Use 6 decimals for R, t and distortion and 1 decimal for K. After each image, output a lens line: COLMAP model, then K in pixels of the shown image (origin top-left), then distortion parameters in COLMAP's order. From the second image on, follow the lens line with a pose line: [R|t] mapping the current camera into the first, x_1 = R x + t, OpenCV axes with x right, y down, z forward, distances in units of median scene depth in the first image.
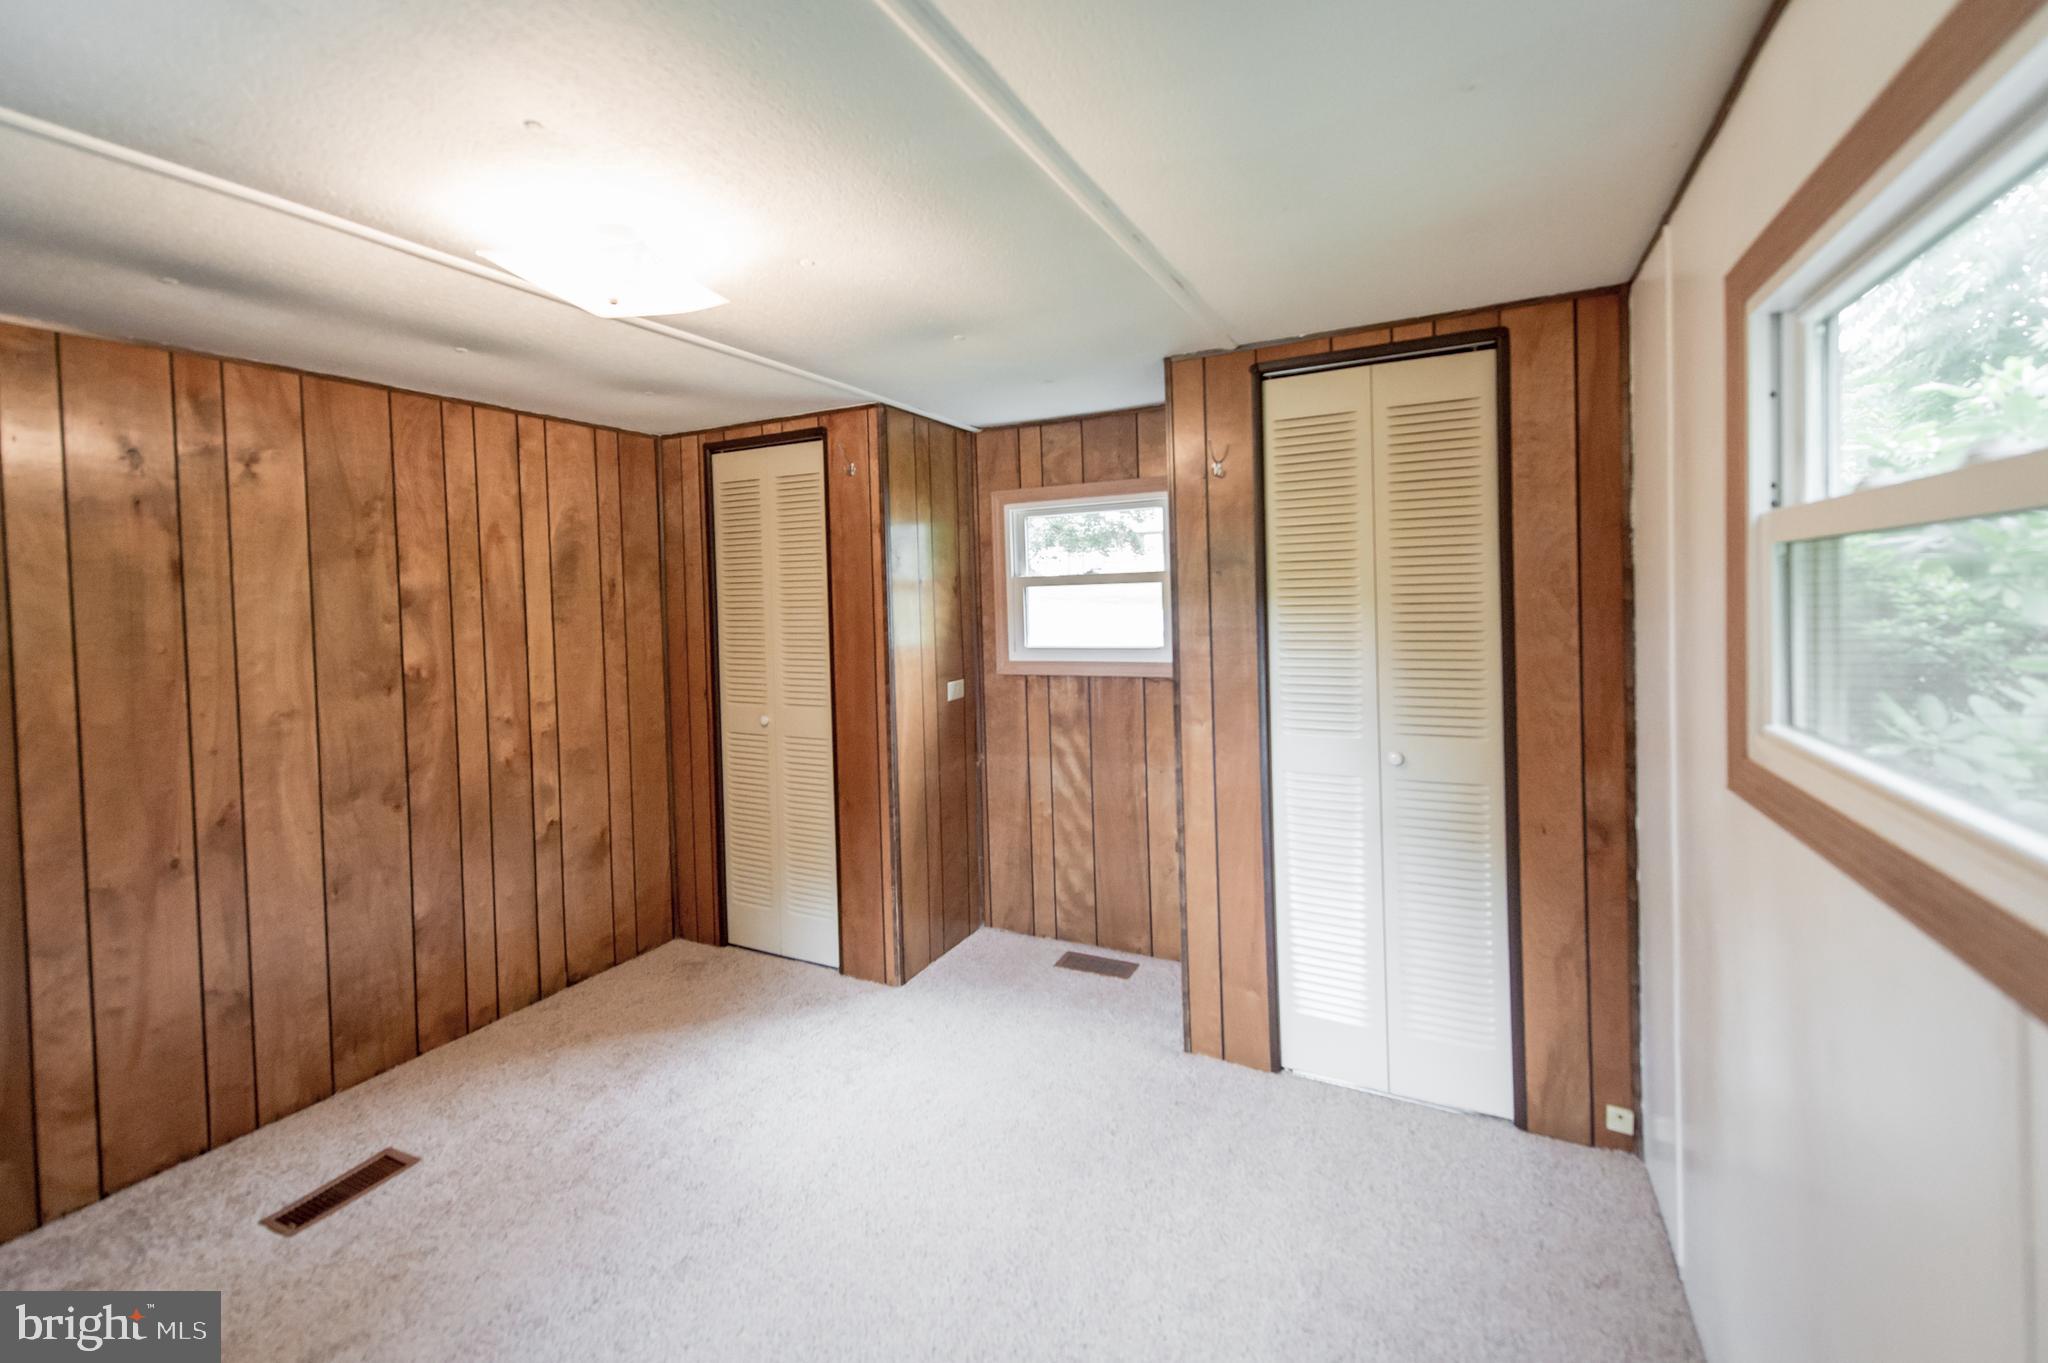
lens RADIAL K [[819.9, 0, 1017.2], [0, 819.9, 614.0], [0, 0, 1]] dist [0.009775, -0.003240]
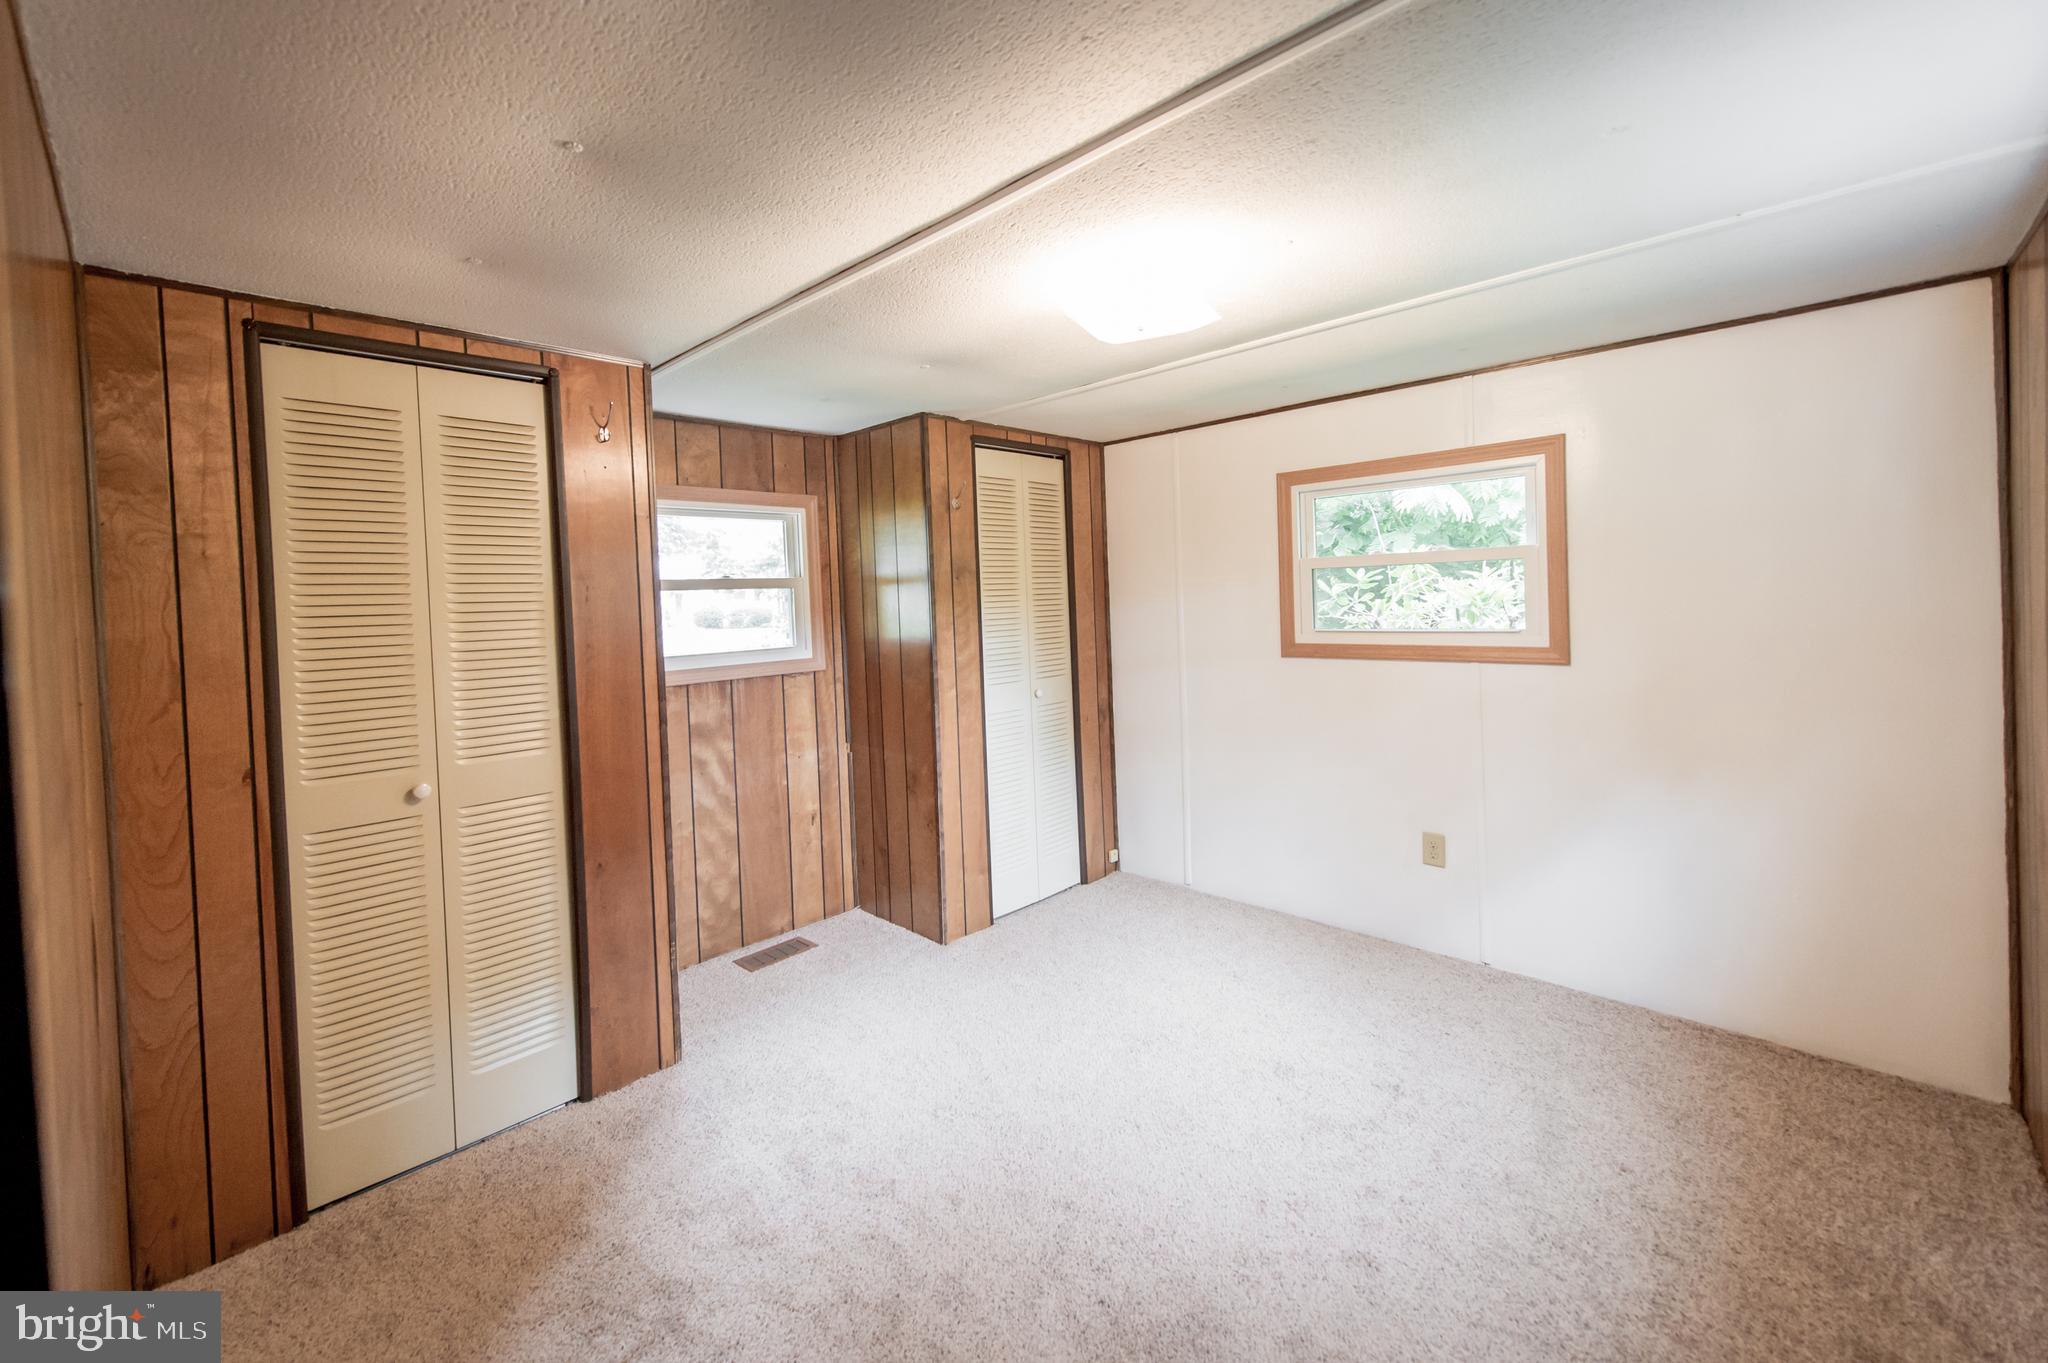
lens RADIAL K [[819.9, 0, 998.1], [0, 819.9, 609.3], [0, 0, 1]] dist [0.009775, -0.003240]
pose [[0.315680, -0.003249, 0.948860, -0.777828], [0.043153, 0.999009, -0.010936, 0.014698], [-0.947884, 0.044399, 0.315507, 0.374932]]
